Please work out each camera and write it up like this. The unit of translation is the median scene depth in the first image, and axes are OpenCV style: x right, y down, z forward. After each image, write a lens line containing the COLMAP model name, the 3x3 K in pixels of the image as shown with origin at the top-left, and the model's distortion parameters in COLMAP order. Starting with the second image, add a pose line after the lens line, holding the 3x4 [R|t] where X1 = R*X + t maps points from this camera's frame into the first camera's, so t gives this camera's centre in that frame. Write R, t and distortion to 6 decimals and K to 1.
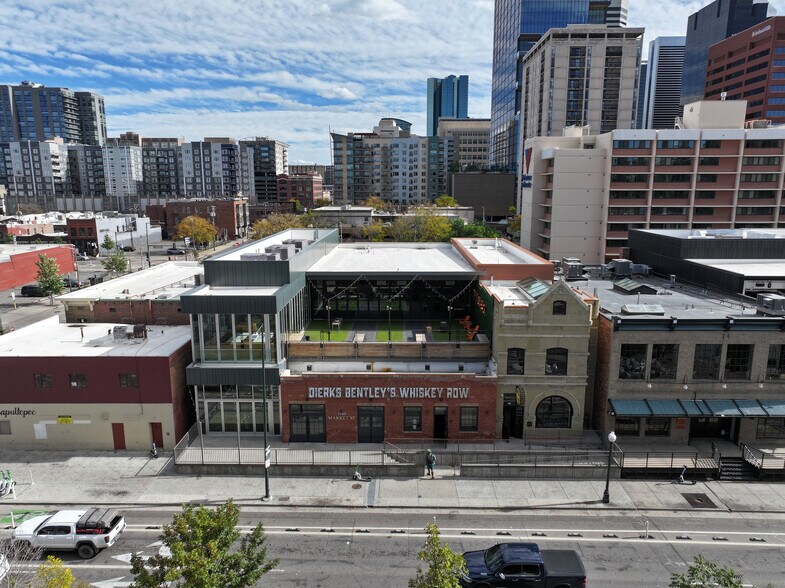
lens RADIAL K [[552.7, 0, 394.7], [0, 552.7, 288.6], [0, 0, 1]] dist [-0.003308, 0.016940]
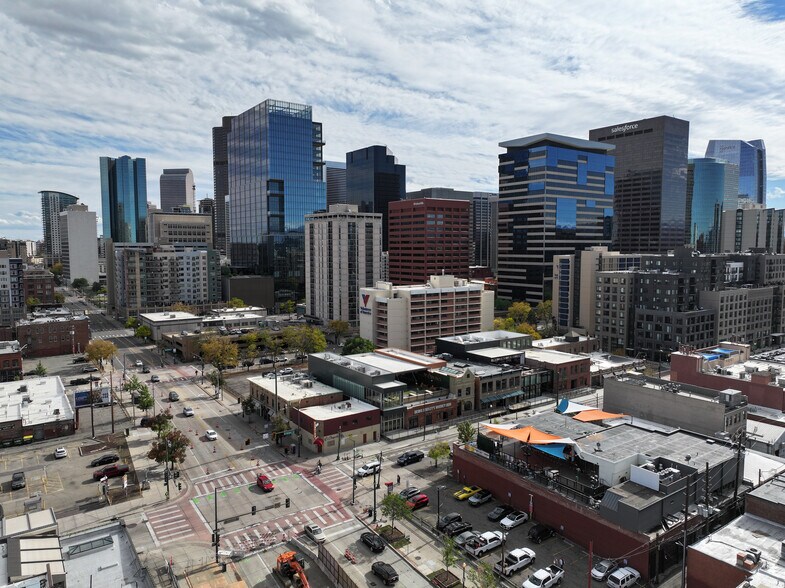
lens RADIAL K [[552.7, 0, 396.2], [0, 552.7, 297.1], [0, 0, 1]] dist [-0.003308, 0.016940]
pose [[0.804321, -0.054895, 0.591654, -2.142569], [0.107478, 0.992740, -0.054001, -0.326120], [-0.584394, 0.107024, 0.804381, -1.652483]]
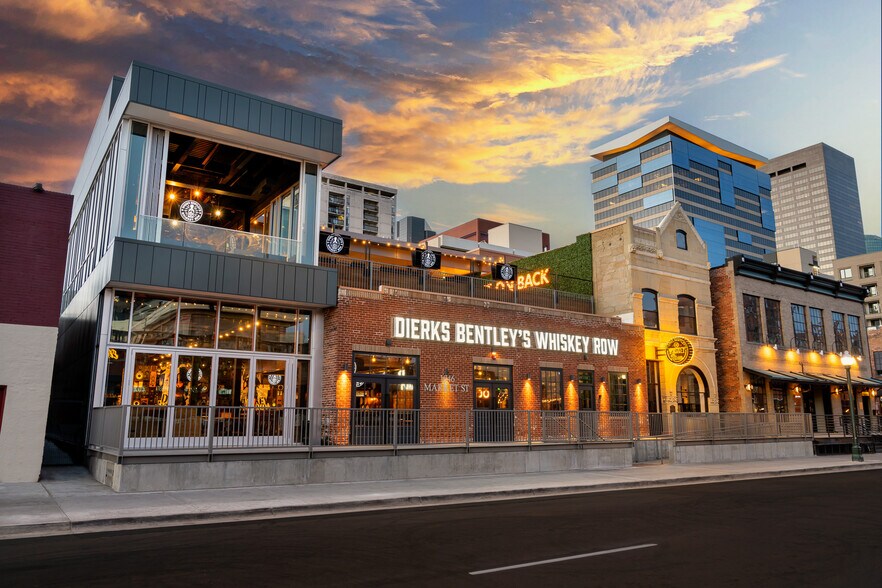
lens RADIAL K [[641.5, 0, 440.0], [0, 641.5, 293.2], [0, 0, 1]] dist [-0.009911, 0.001645]
pose [[0.811339, 0.114341, 0.573285, -0.438331], [0.105963, 0.935673, -0.336582, 0.347114], [-0.574892, 0.333829, 0.747032, 0.552596]]
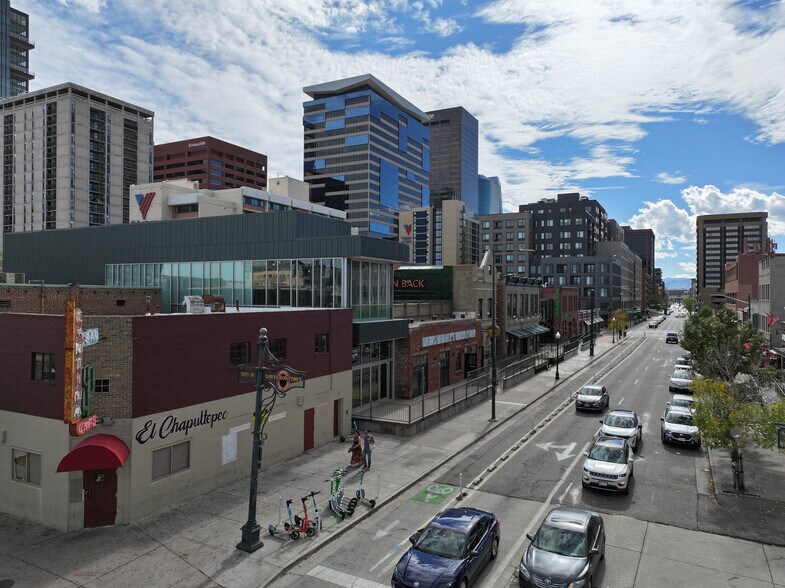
lens RADIAL K [[552.7, 0, 397.0], [0, 552.7, 290.4], [0, 0, 1]] dist [-0.003308, 0.016940]
pose [[0.445719, 0.011863, 0.895095, -1.086069], [0.156629, 0.983454, -0.091029, 0.177771], [-0.881364, 0.180771, 0.436485, 0.573145]]
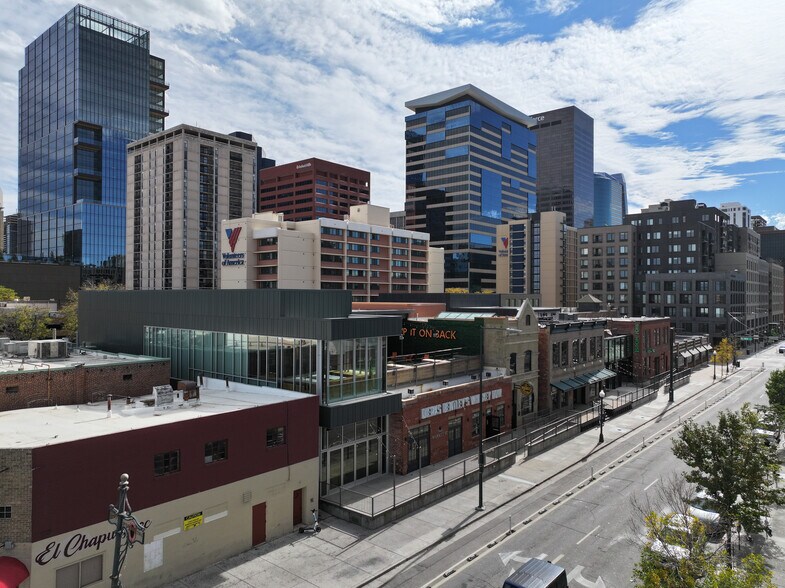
lens RADIAL K [[552.7, 0, 396.1], [0, 552.7, 288.9], [0, 0, 1]] dist [-0.003308, 0.016940]
pose [[0.629782, 0.013802, 0.776649, -0.952719], [0.137090, 0.982173, -0.128620, 0.087781], [-0.764579, 0.187474, 0.616663, 0.376929]]
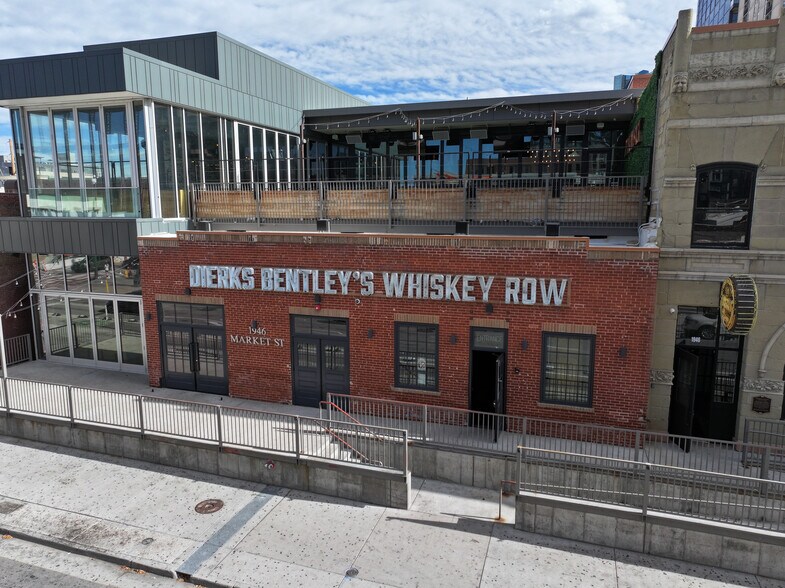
lens RADIAL K [[552.7, 0, 394.5], [0, 552.7, 289.6], [0, 0, 1]] dist [-0.003308, 0.016940]
pose [[0.951391, 0.045650, -0.304585, 0.134554], [-0.053544, 0.998410, -0.017608, 0.196414], [0.303297, 0.033060, 0.952322, 0.623197]]
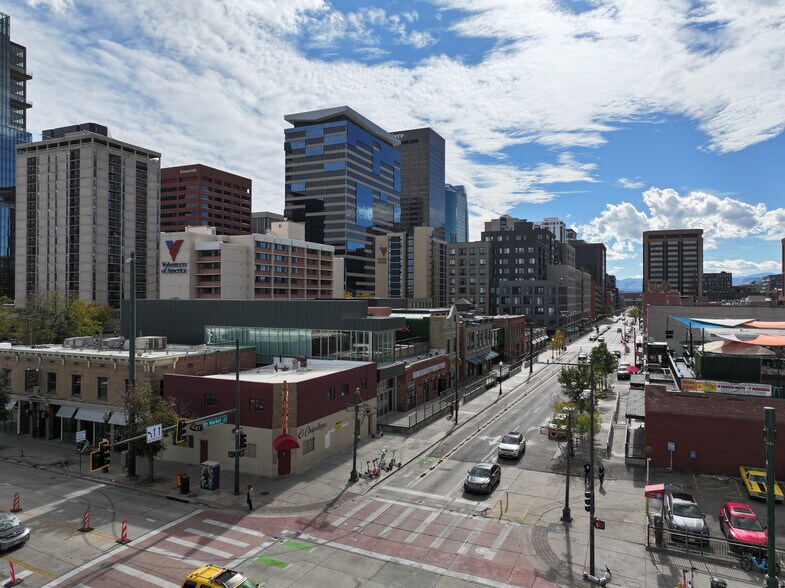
lens RADIAL K [[552.7, 0, 396.7], [0, 552.7, 295.5], [0, 0, 1]] dist [-0.003308, 0.016940]
pose [[0.392800, 0.003356, 0.919618, -1.675316], [0.163560, 0.983795, -0.073453, 0.065095], [-0.904962, 0.179265, 0.385885, 0.363240]]
